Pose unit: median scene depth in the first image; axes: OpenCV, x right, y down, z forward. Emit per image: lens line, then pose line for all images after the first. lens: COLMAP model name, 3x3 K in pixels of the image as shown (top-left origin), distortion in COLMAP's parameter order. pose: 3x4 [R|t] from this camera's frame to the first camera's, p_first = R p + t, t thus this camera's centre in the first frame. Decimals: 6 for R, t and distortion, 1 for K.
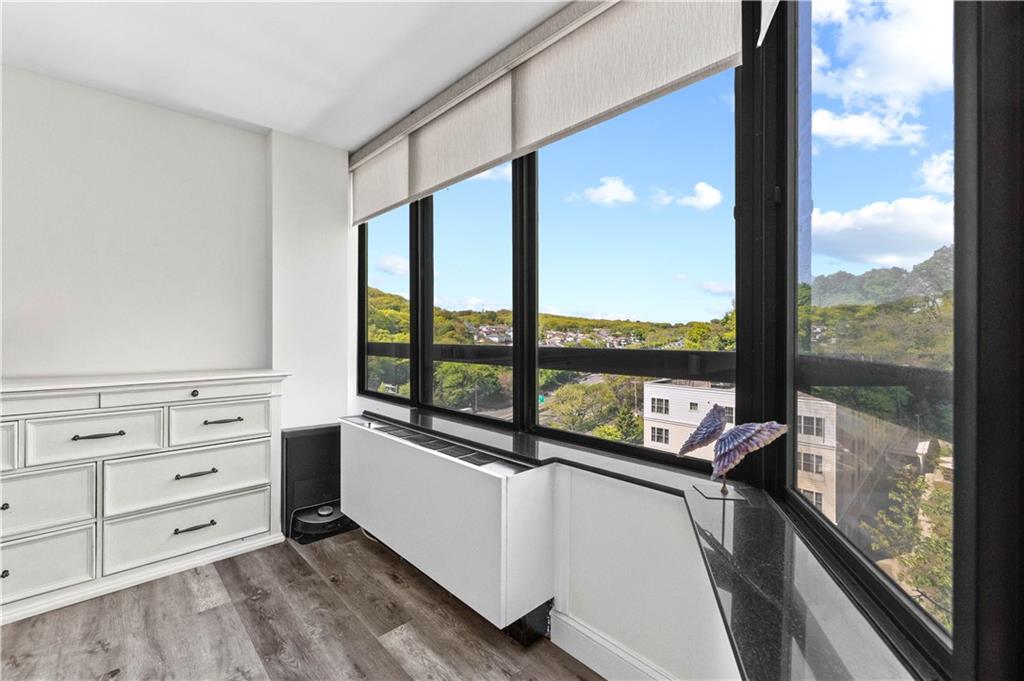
lens RADIAL K [[426.3, 0, 509.8], [0, 426.3, 330.8], [0, 0, 1]] dist [-0.000786, -0.000093]
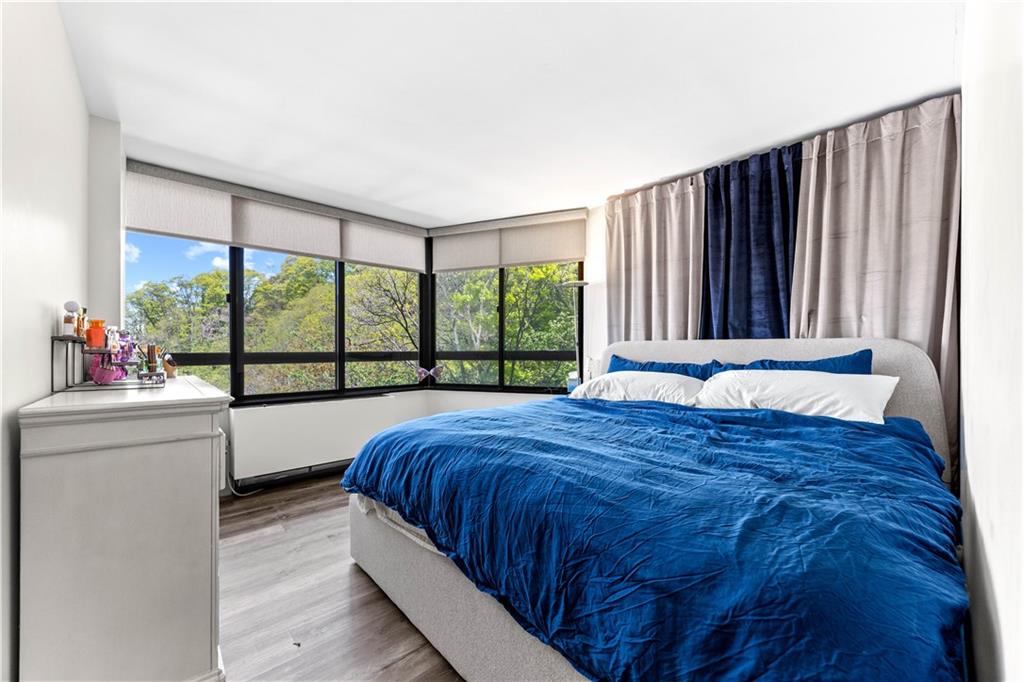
lens RADIAL K [[393.2, 0, 508.9], [0, 393.2, 351.1], [0, 0, 1]] dist [-0.003270, -0.000231]
pose [[-0.018382, 0.000364, 0.999831, -1.829762], [0.001813, 0.999998, -0.000330, 0.033617], [-0.999829, 0.001806, -0.018383, 0.206095]]
